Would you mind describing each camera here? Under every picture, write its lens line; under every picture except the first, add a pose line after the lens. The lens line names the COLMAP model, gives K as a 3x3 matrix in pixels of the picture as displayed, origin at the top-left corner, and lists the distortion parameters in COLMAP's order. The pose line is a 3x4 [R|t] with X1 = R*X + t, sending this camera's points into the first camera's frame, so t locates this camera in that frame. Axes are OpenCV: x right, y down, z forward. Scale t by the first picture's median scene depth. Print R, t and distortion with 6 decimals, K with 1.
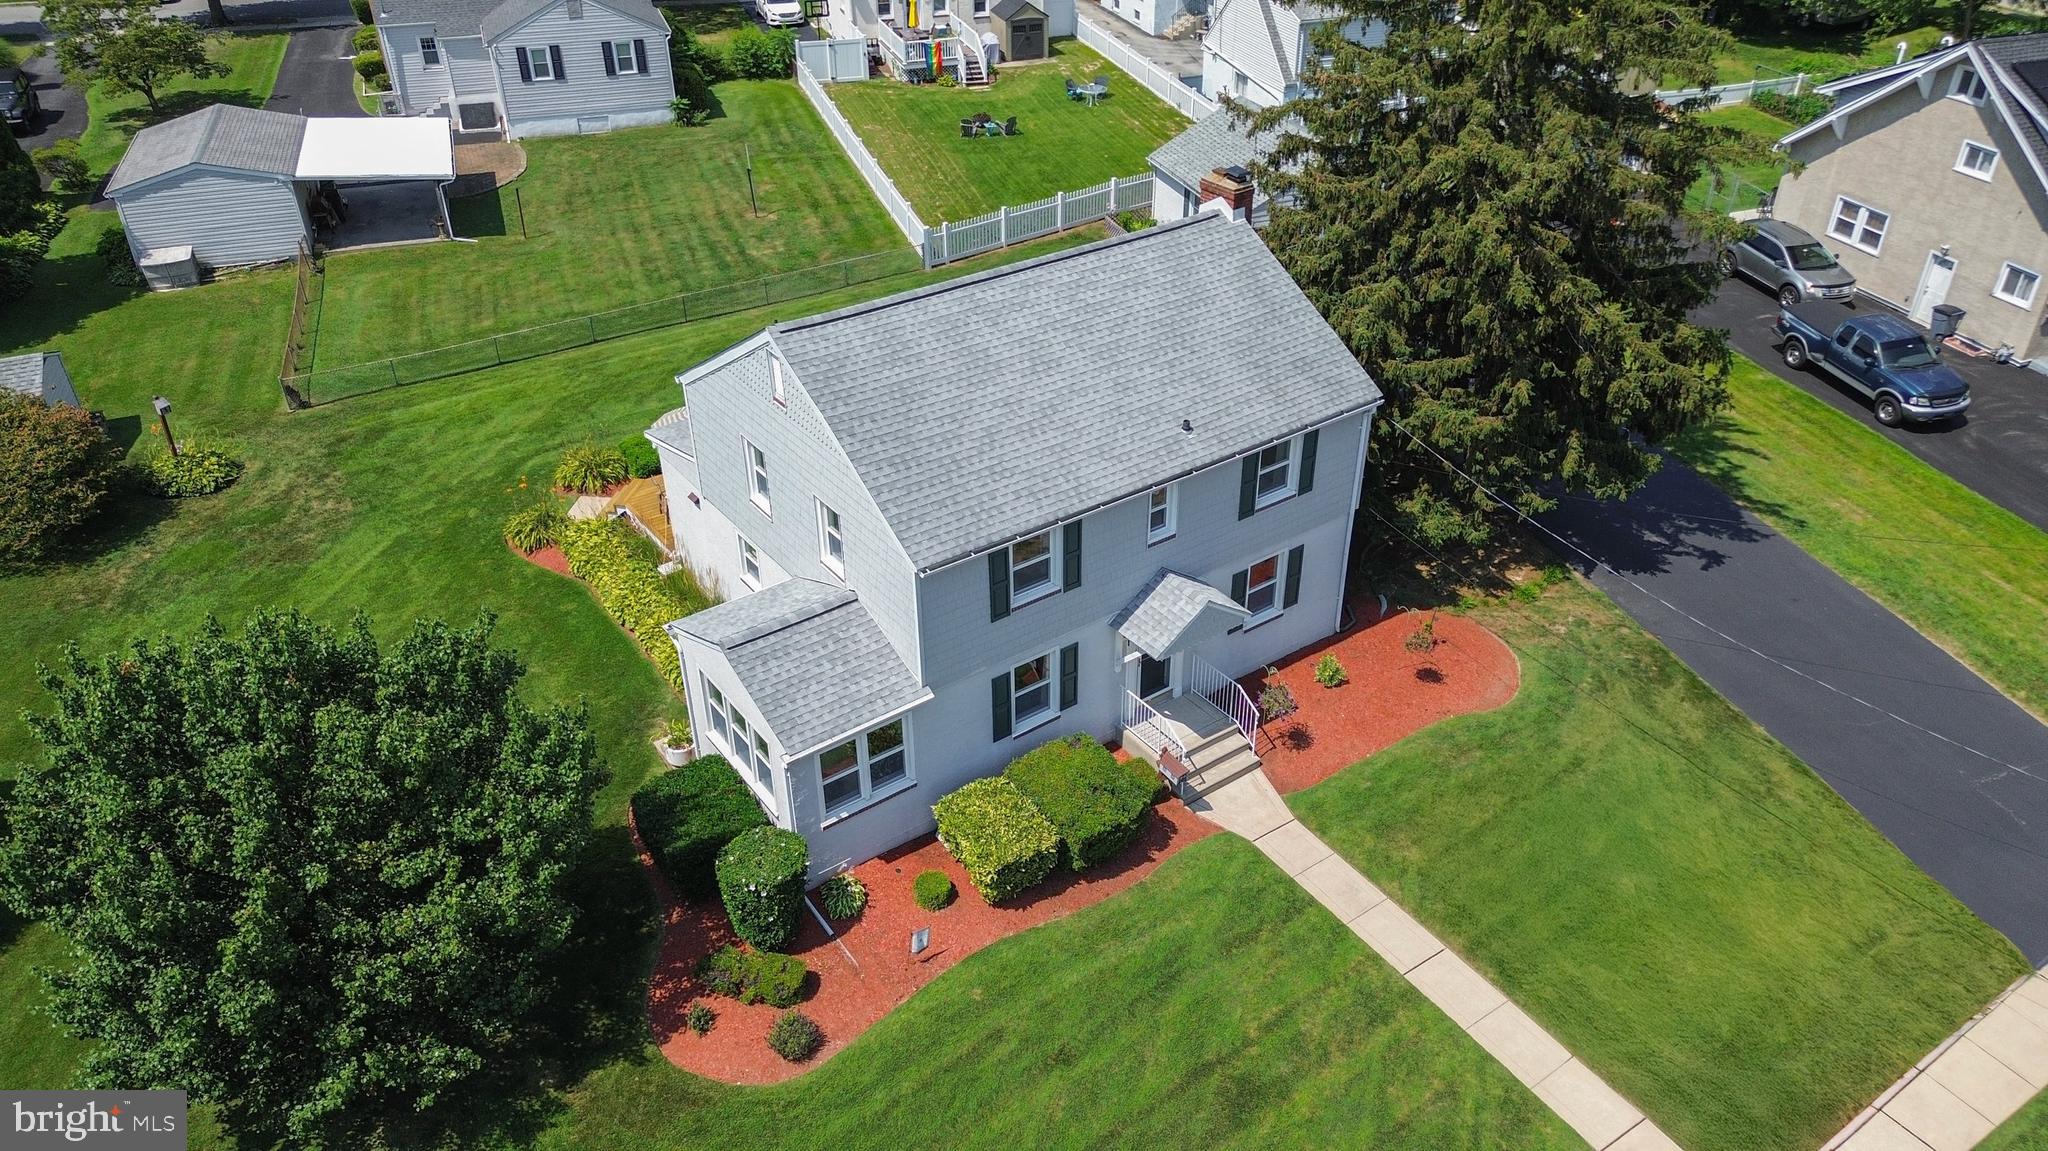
lens RADIAL K [[1480.3, 0, 1027.2], [0, 1480.3, 577.6], [0, 0, 1]] dist [0.025362, -0.011822]
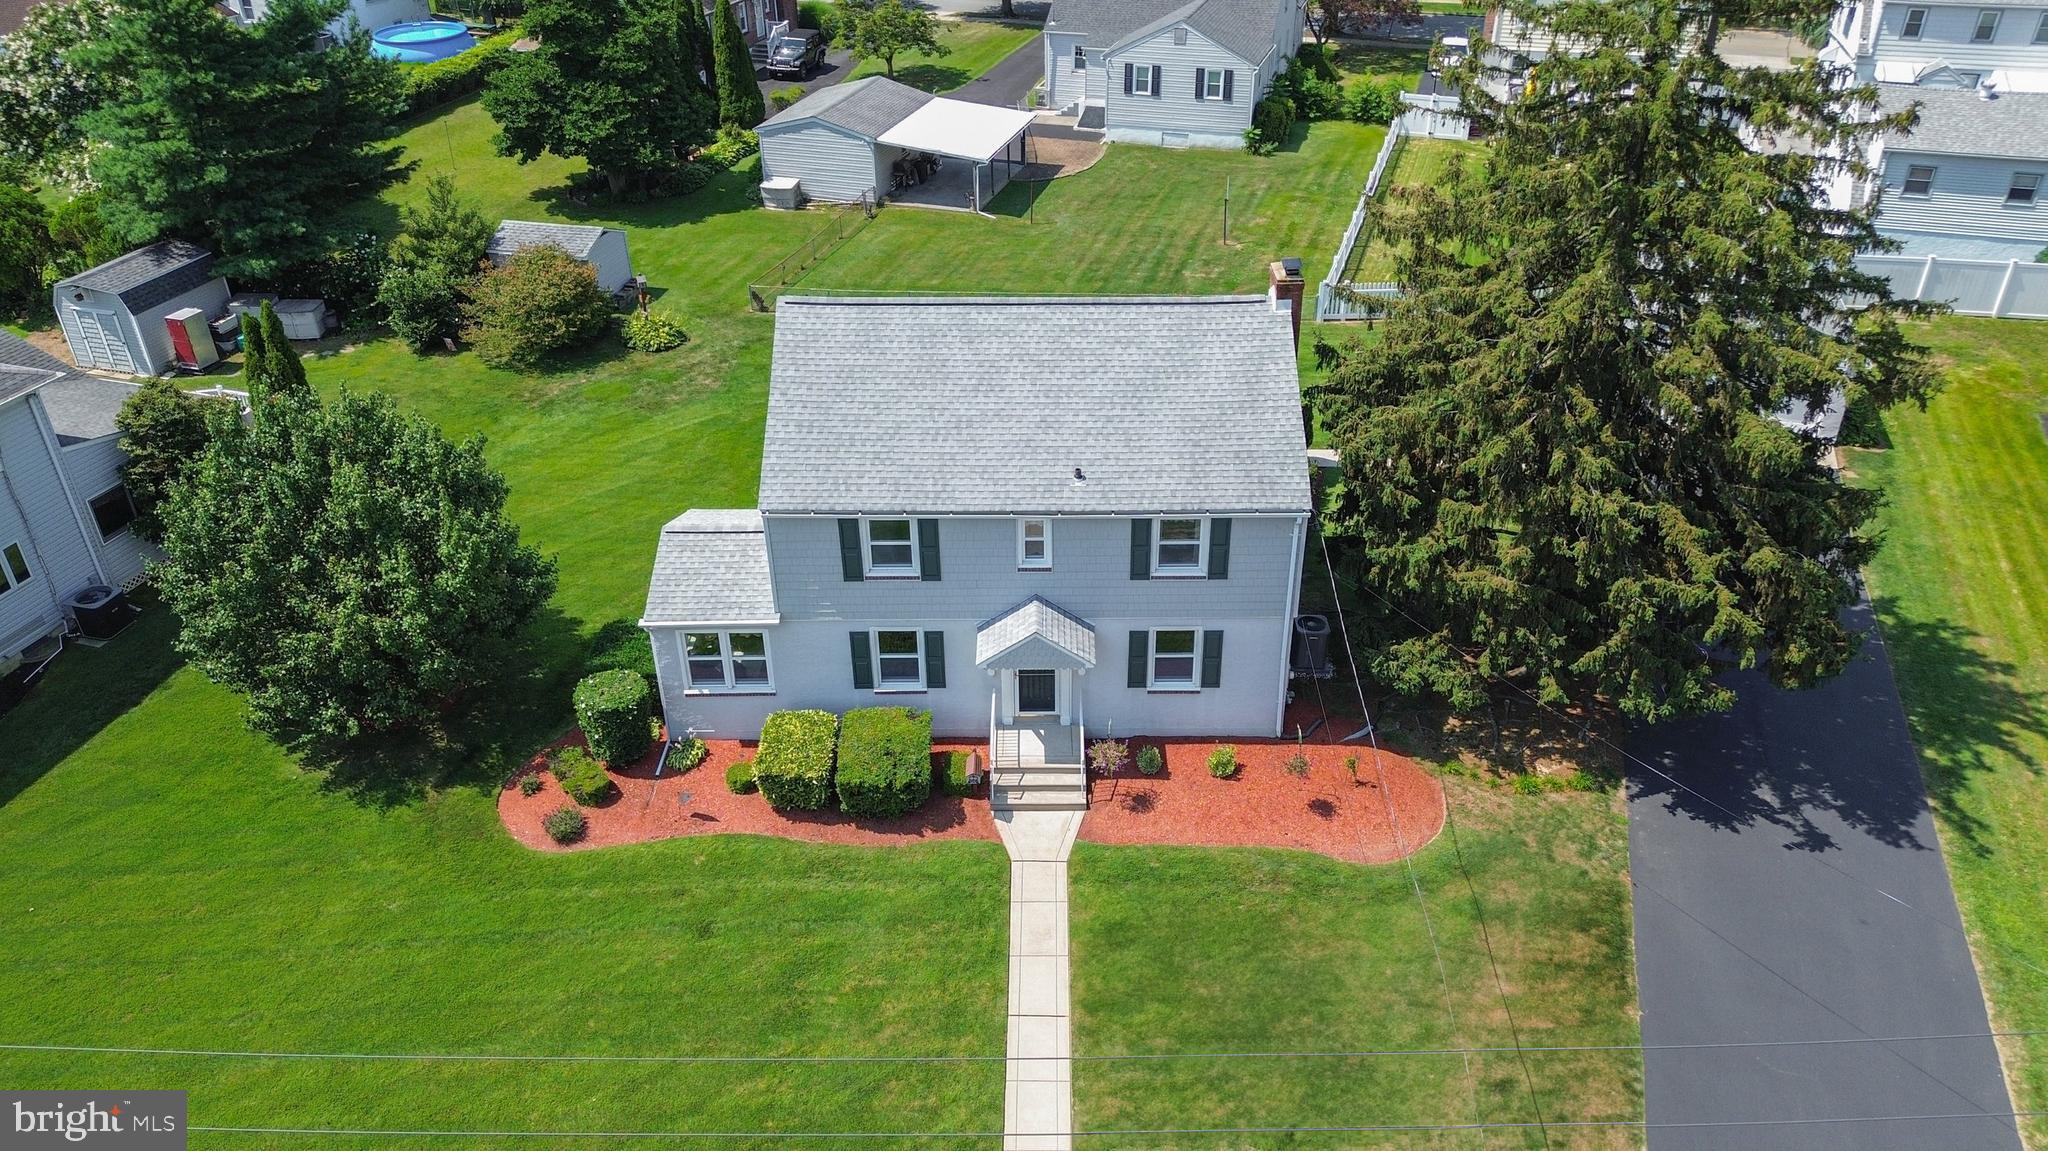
lens RADIAL K [[1480.3, 0, 1027.7], [0, 1480.3, 577.9], [0, 0, 1]] dist [0.025362, -0.011822]
pose [[0.799681, 0.309180, -0.514701, 0.570642], [-0.316823, 0.945459, 0.075695, -0.087623], [0.510033, 0.102537, 0.854022, 0.062920]]
